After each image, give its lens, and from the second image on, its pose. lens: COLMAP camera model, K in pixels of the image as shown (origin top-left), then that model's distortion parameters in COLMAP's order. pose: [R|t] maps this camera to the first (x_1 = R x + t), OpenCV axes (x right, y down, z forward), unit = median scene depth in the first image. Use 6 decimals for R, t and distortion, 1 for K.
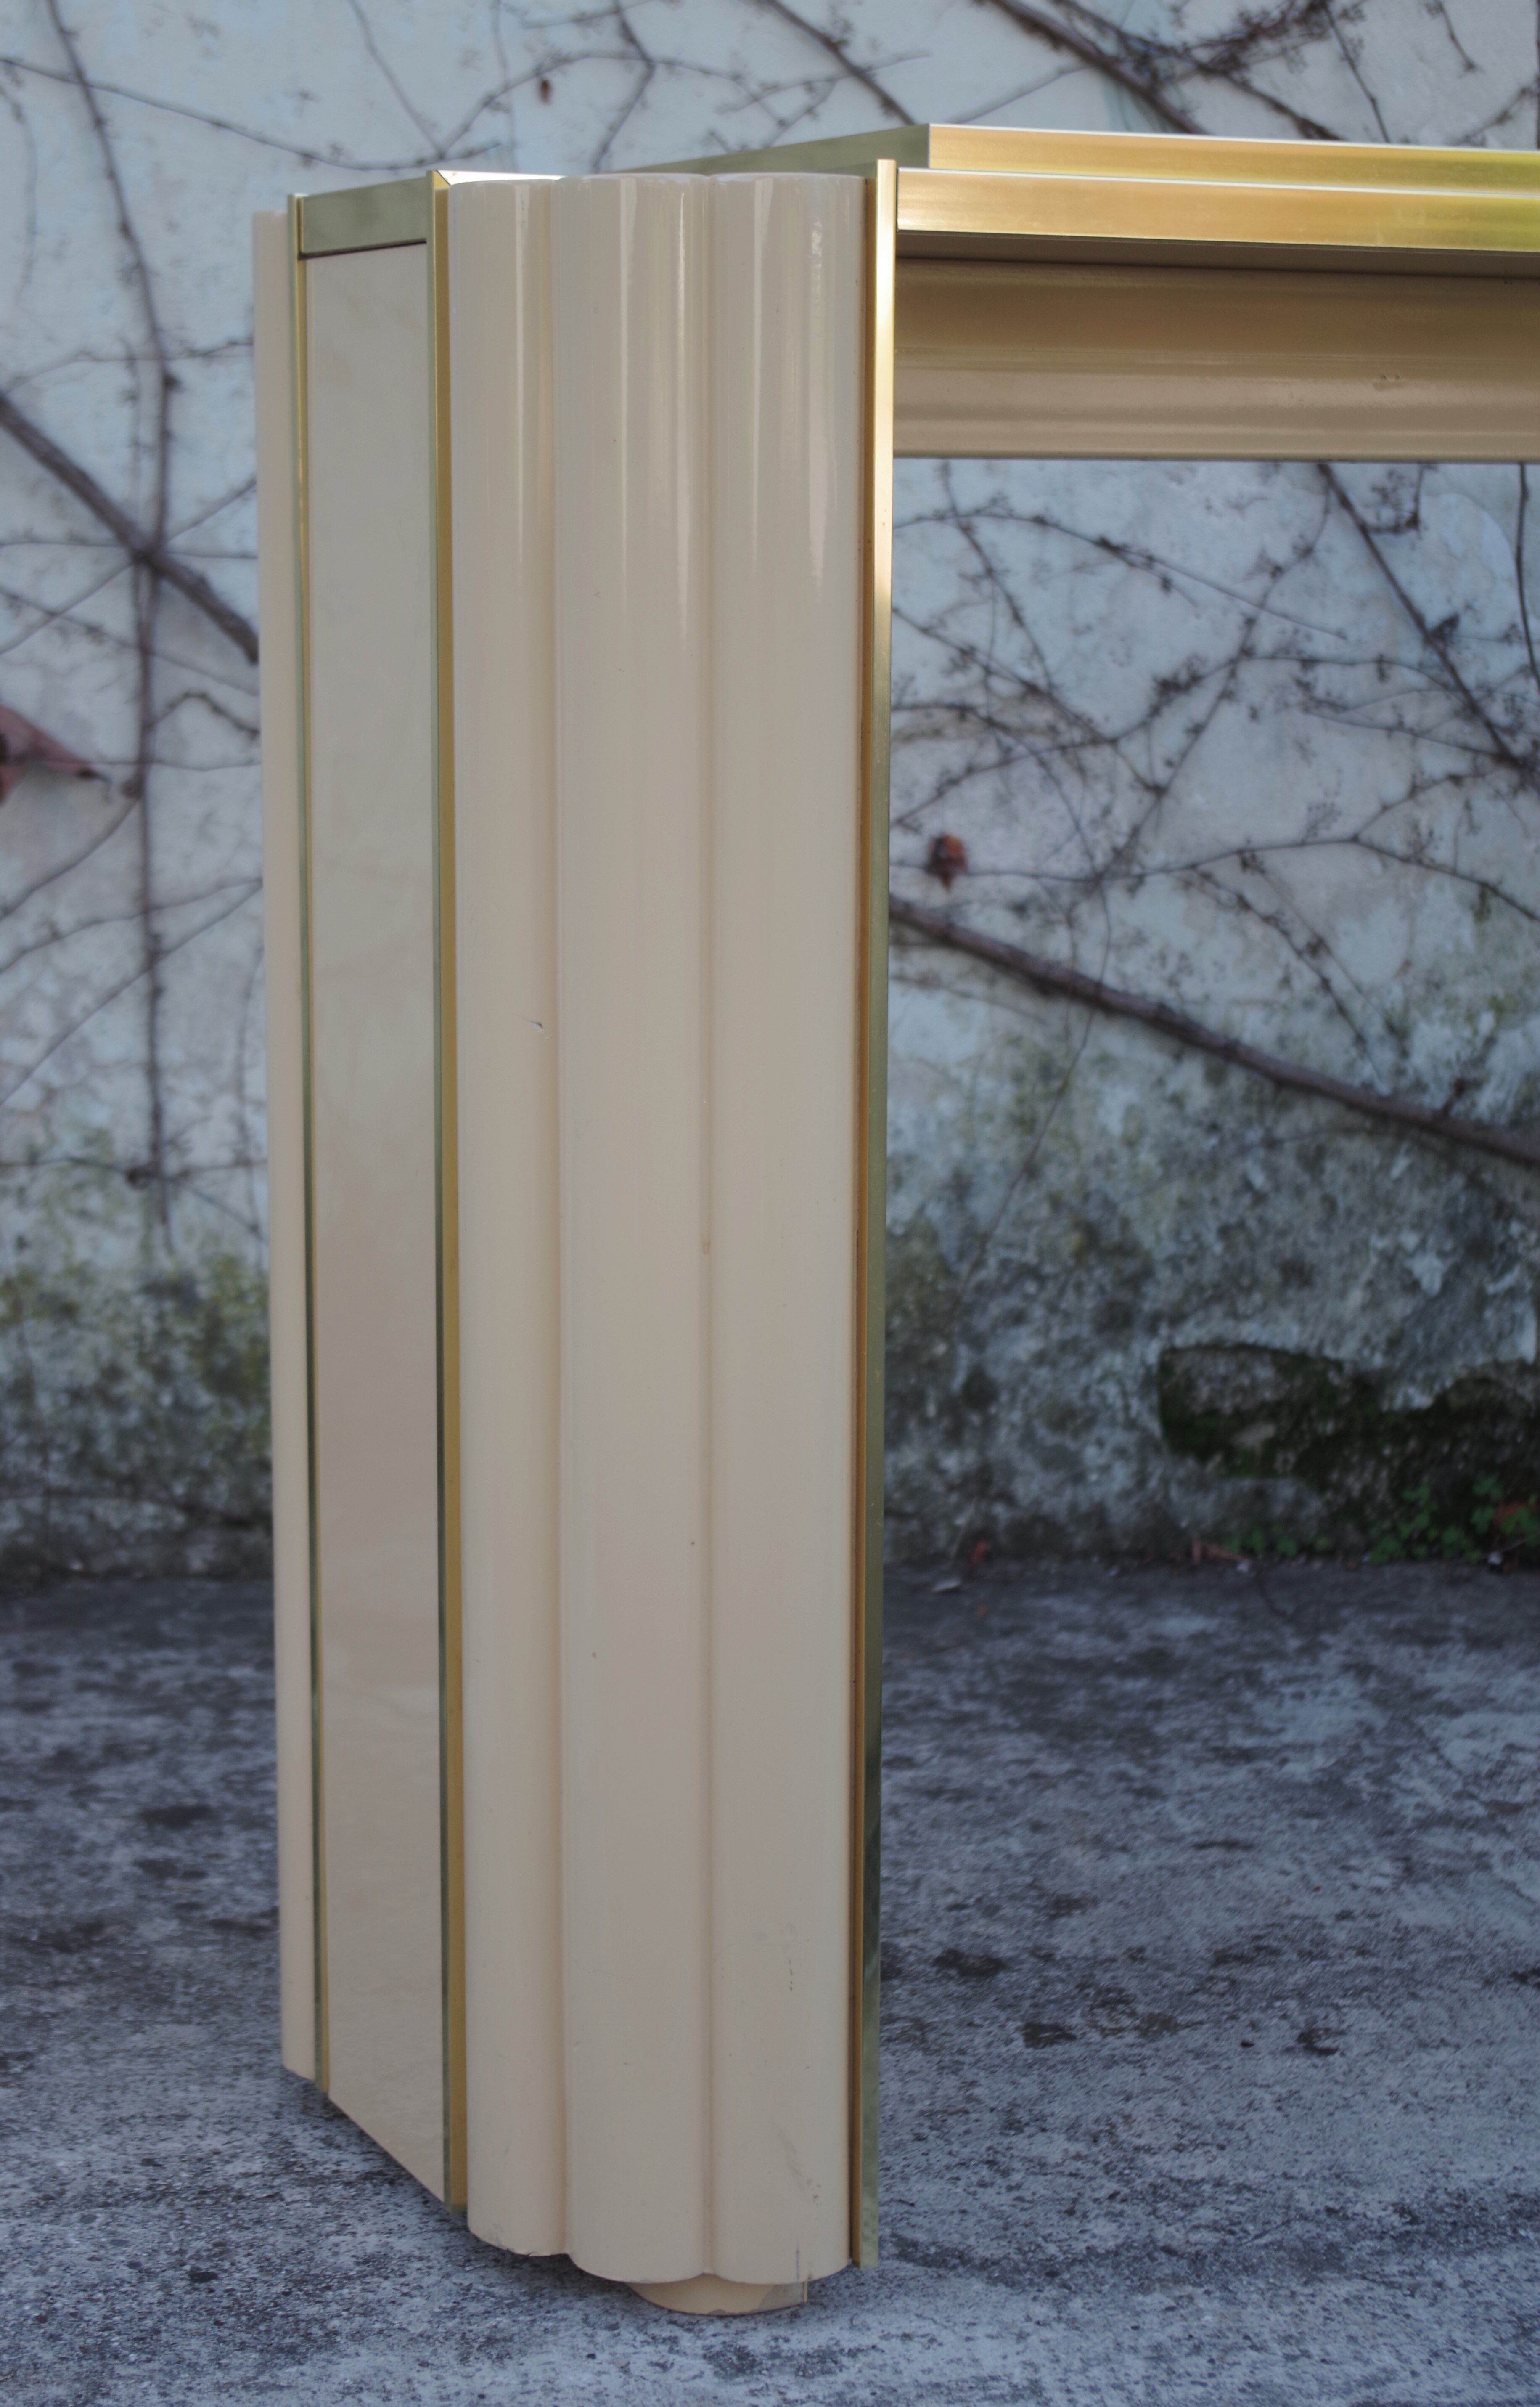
lens RADIAL K [[4144.2, 0, 751.0], [0, 4144.2, 1164.4], [0, 0, 1]] dist [0.045926, 0.000000]
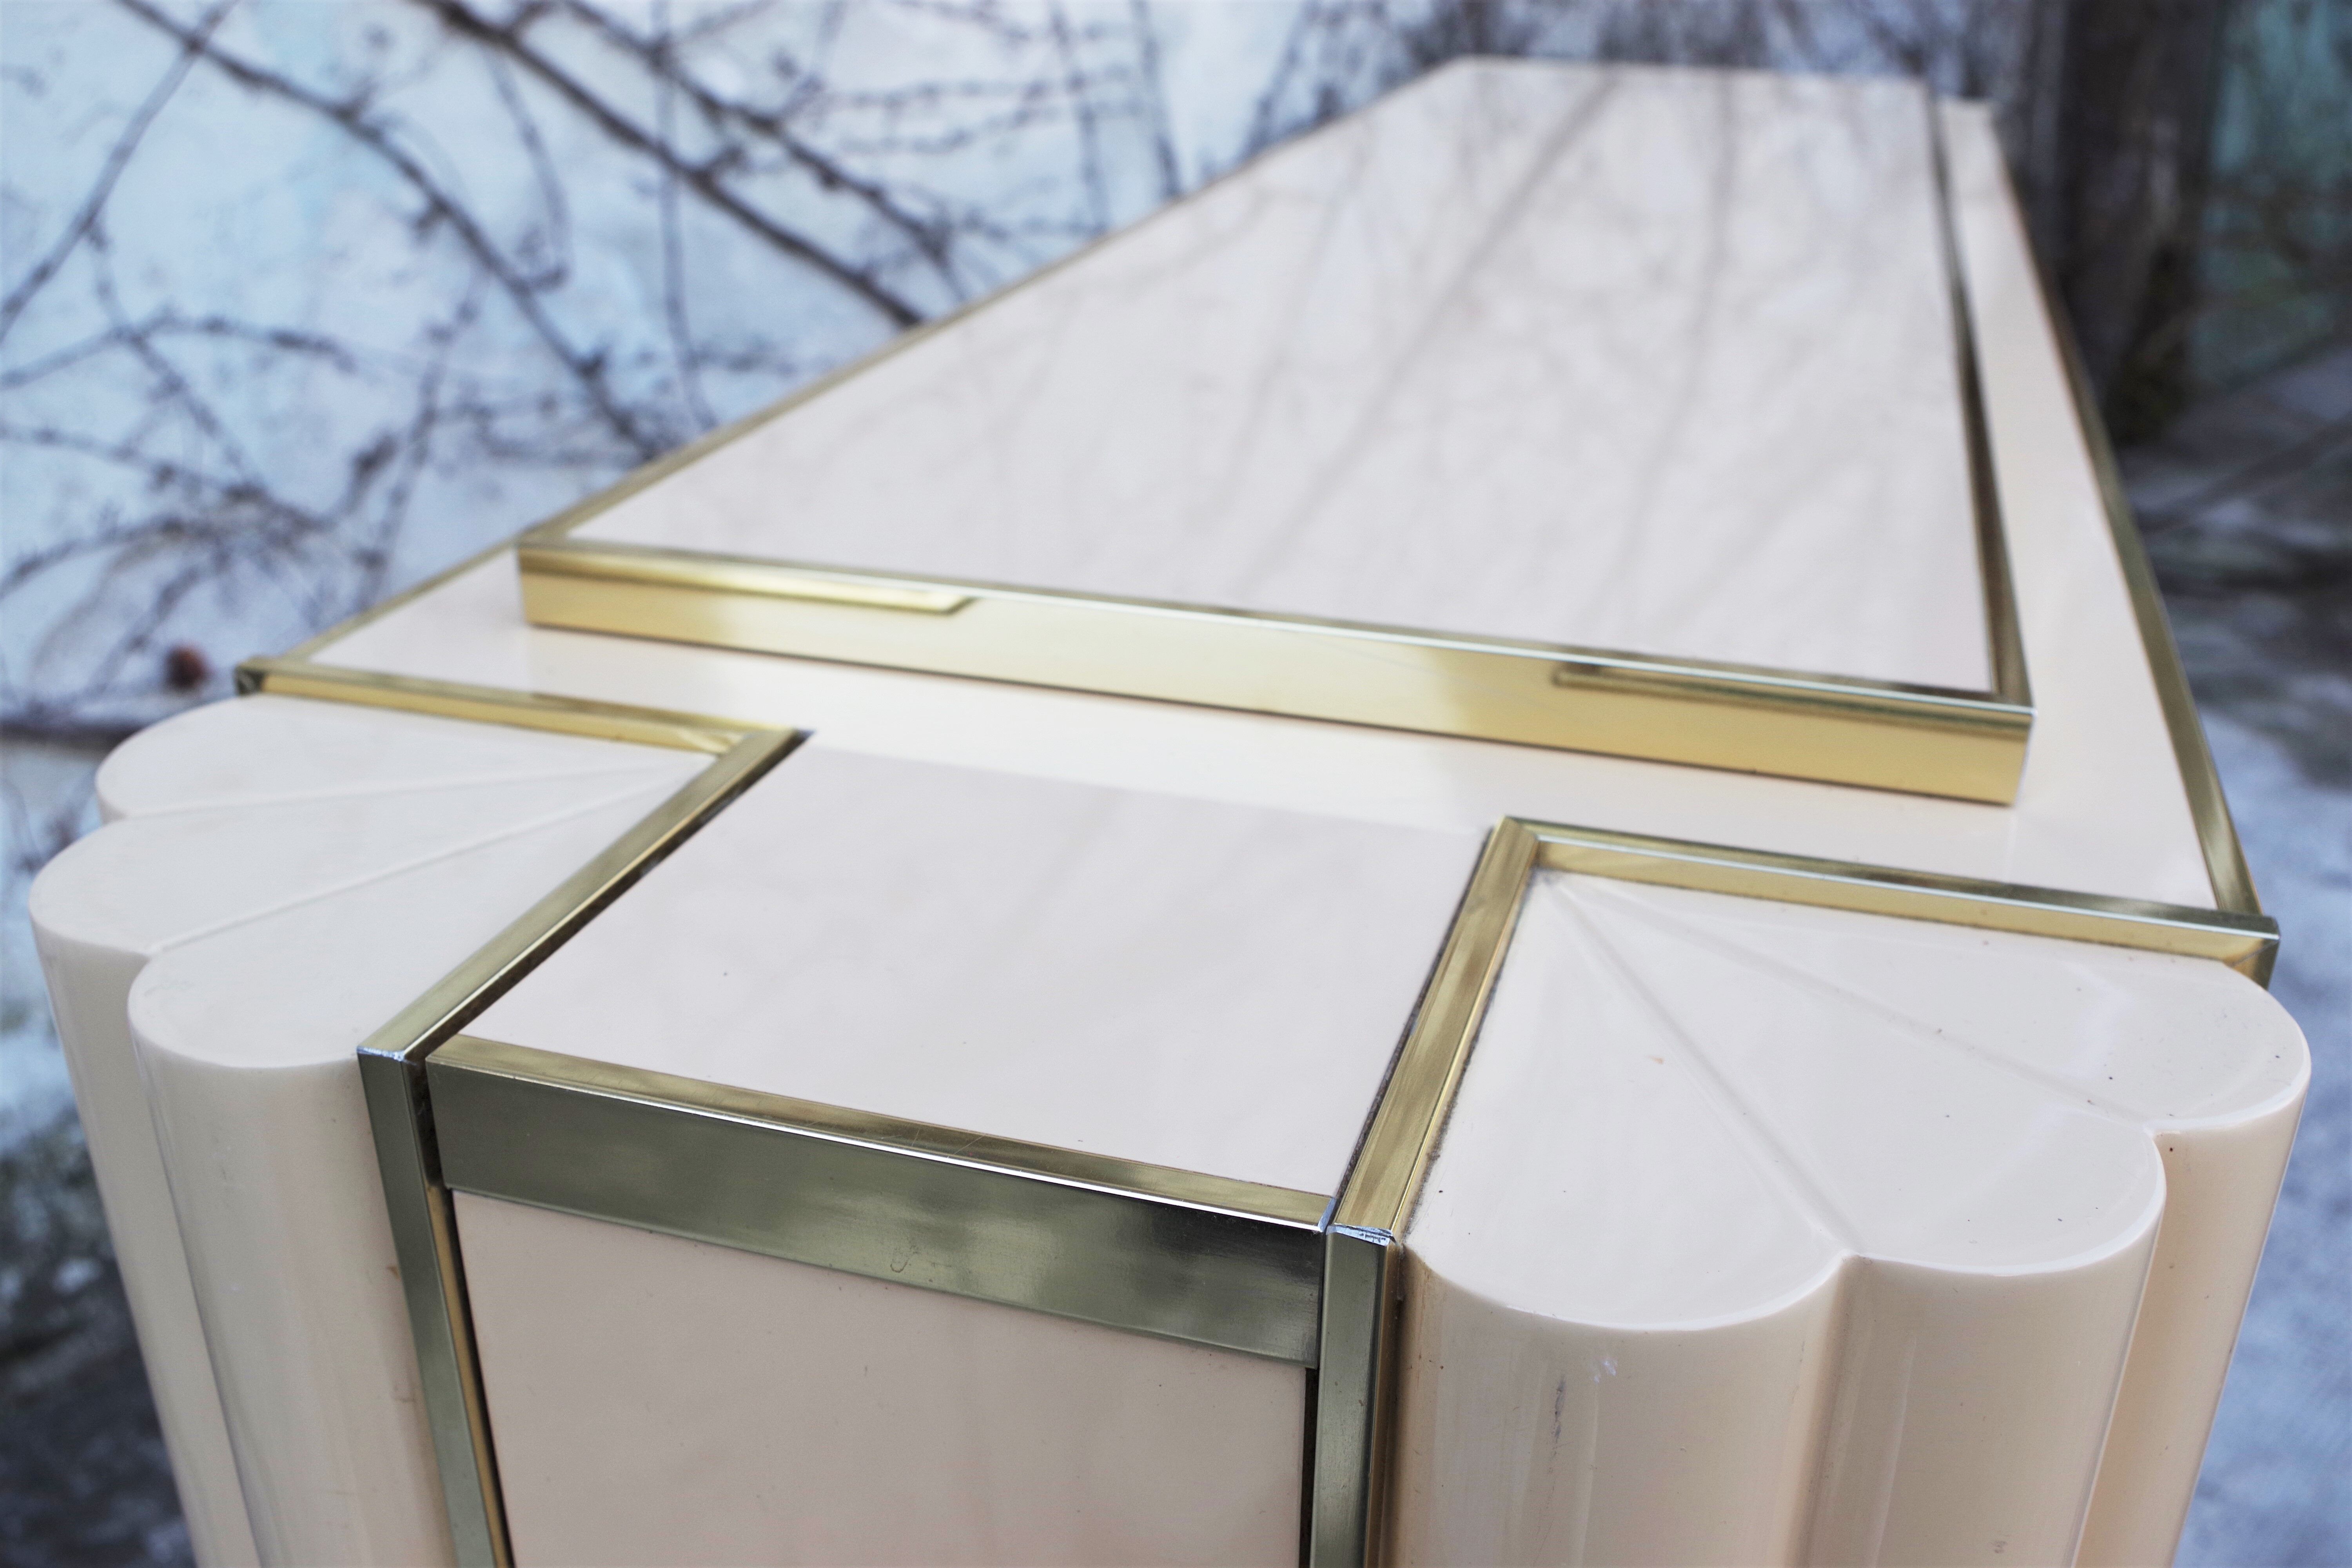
lens RADIAL K [[2187.5, 0, 1189.8], [0, 2187.5, 782.0], [0, 0, 1]] dist [-0.047368, 0.000000]
pose [[0.765801, -0.261234, 0.587627, -0.082330], [0.094857, 0.949665, 0.298562, -0.182612], [-0.636043, -0.172899, 0.752034, 0.446599]]
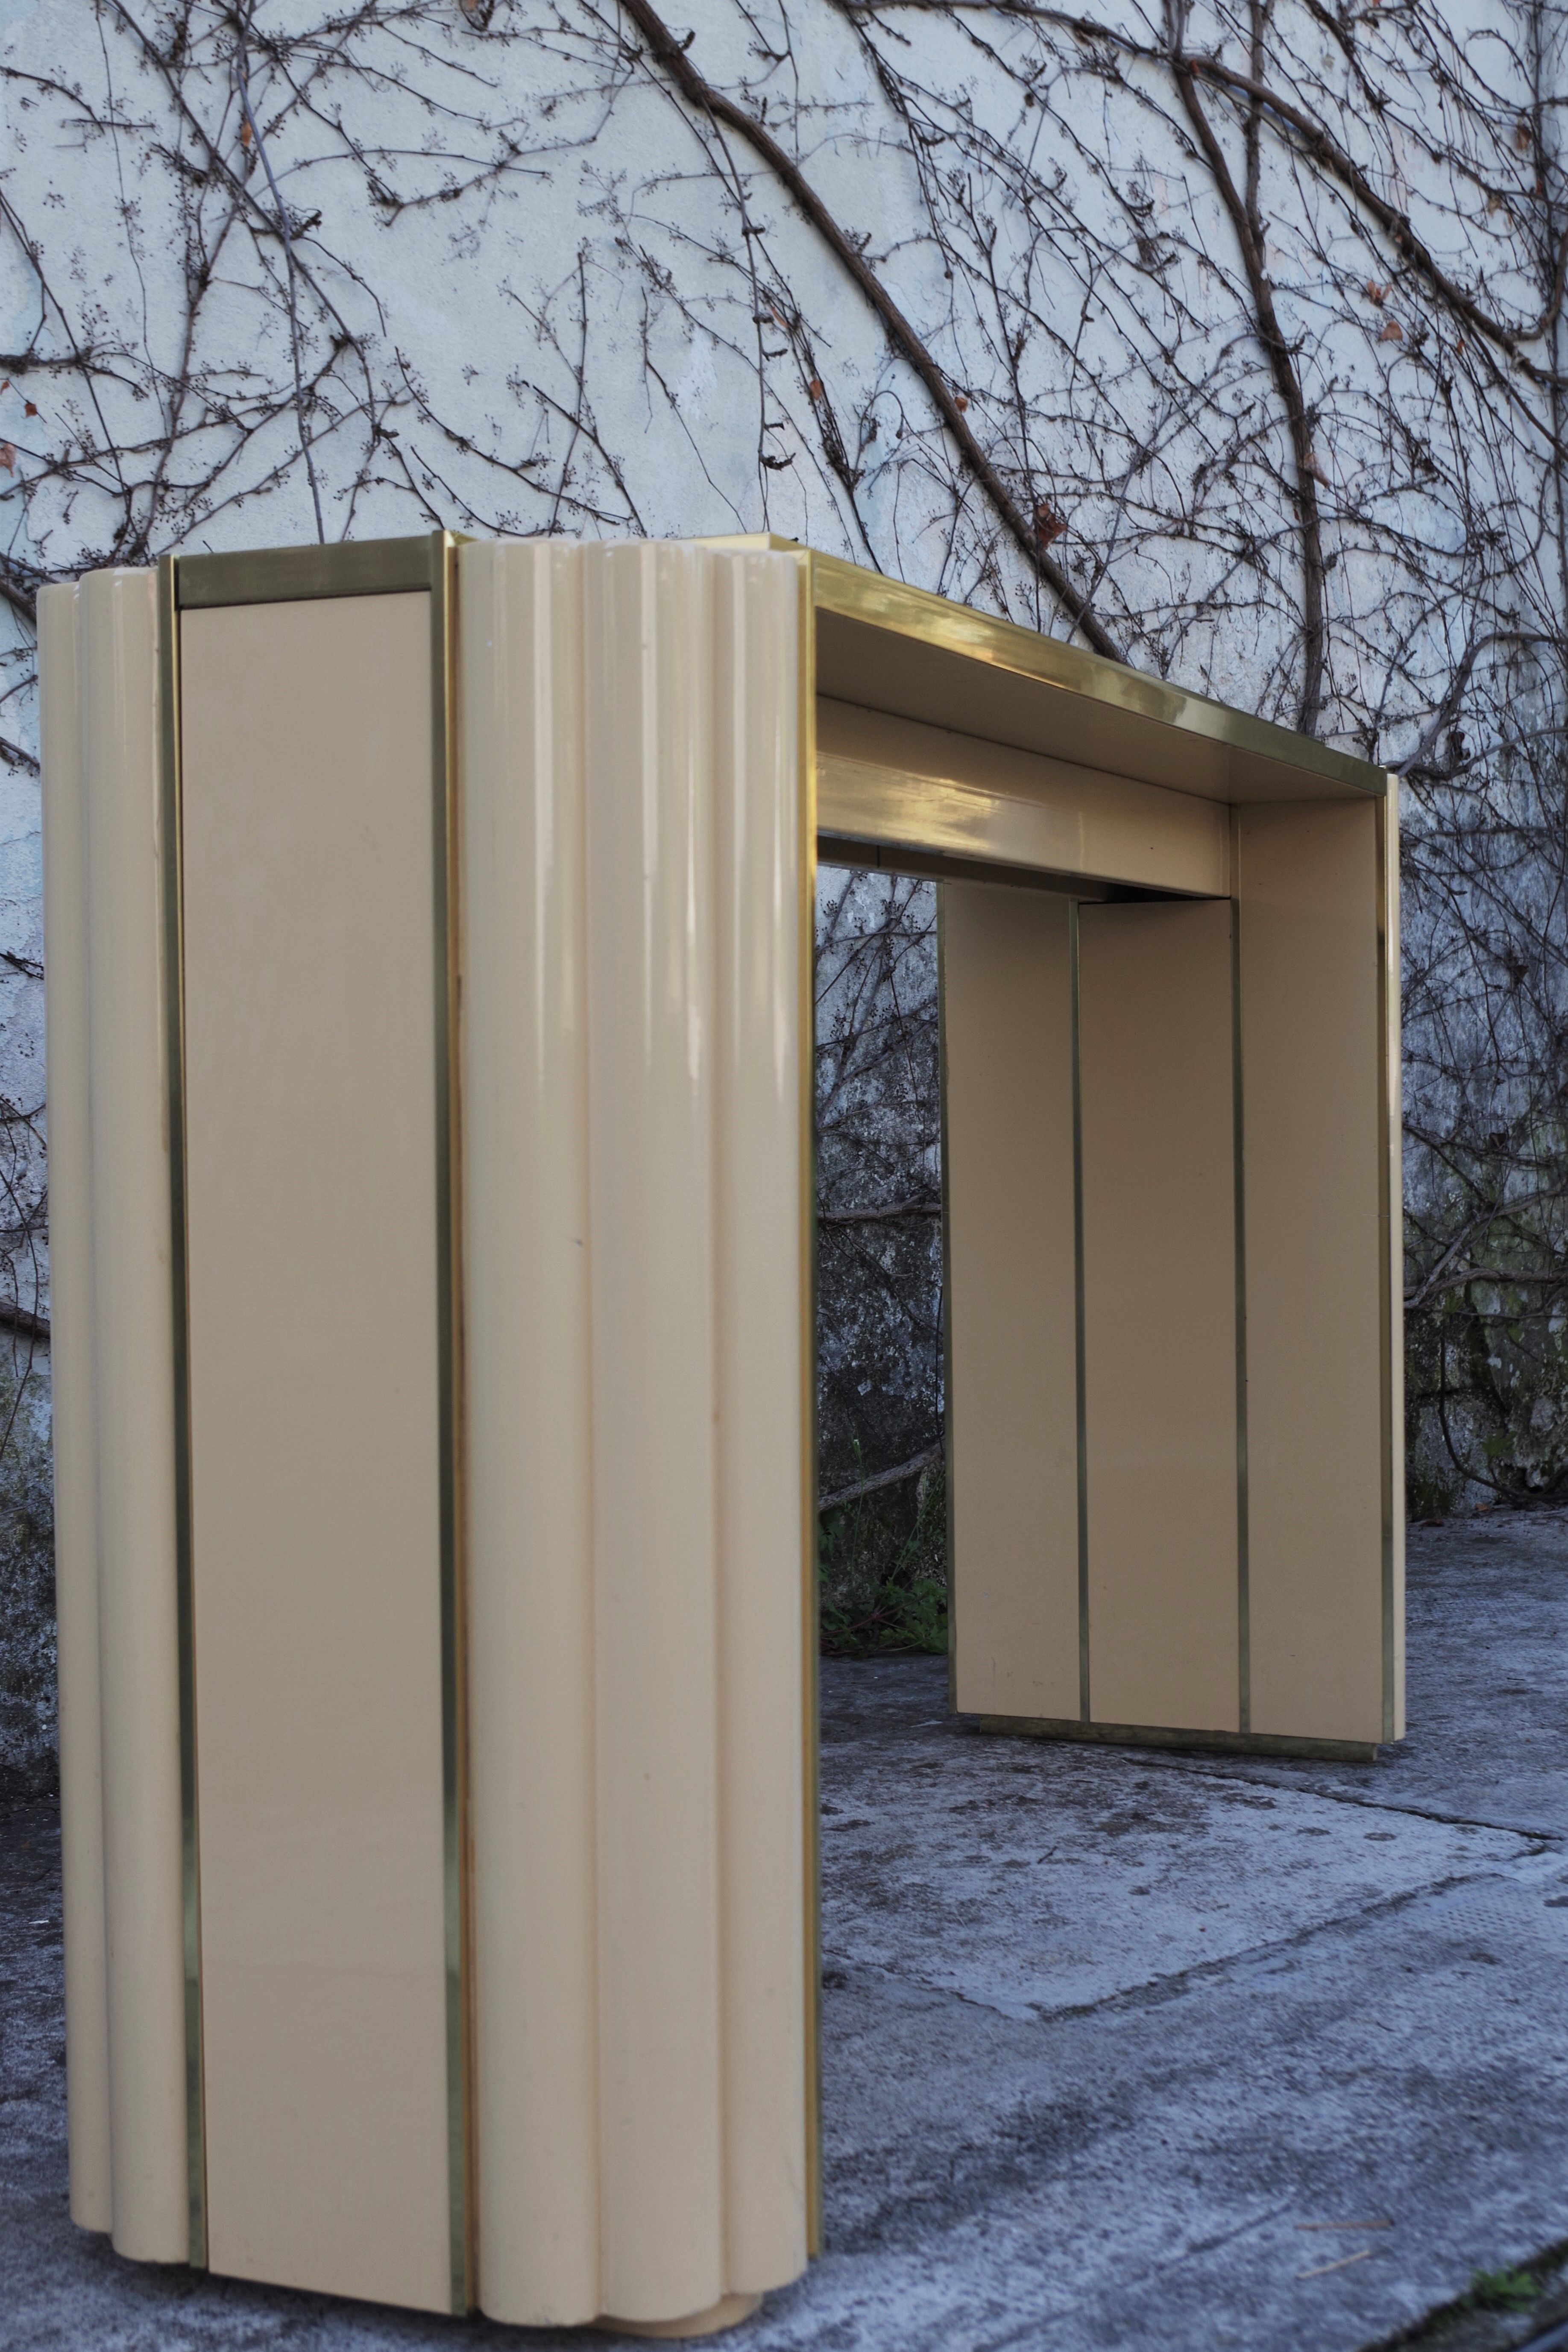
lens RADIAL K [[3099.0, 0, 776.0], [0, 3099.0, 1181.9], [0, 0, 1]] dist [-0.032457, 0.000000]
pose [[0.776415, -0.038753, 0.629030, -0.317002], [0.114389, 0.990195, -0.080186, 0.015249], [-0.619754, 0.134212, 0.773235, 0.159673]]
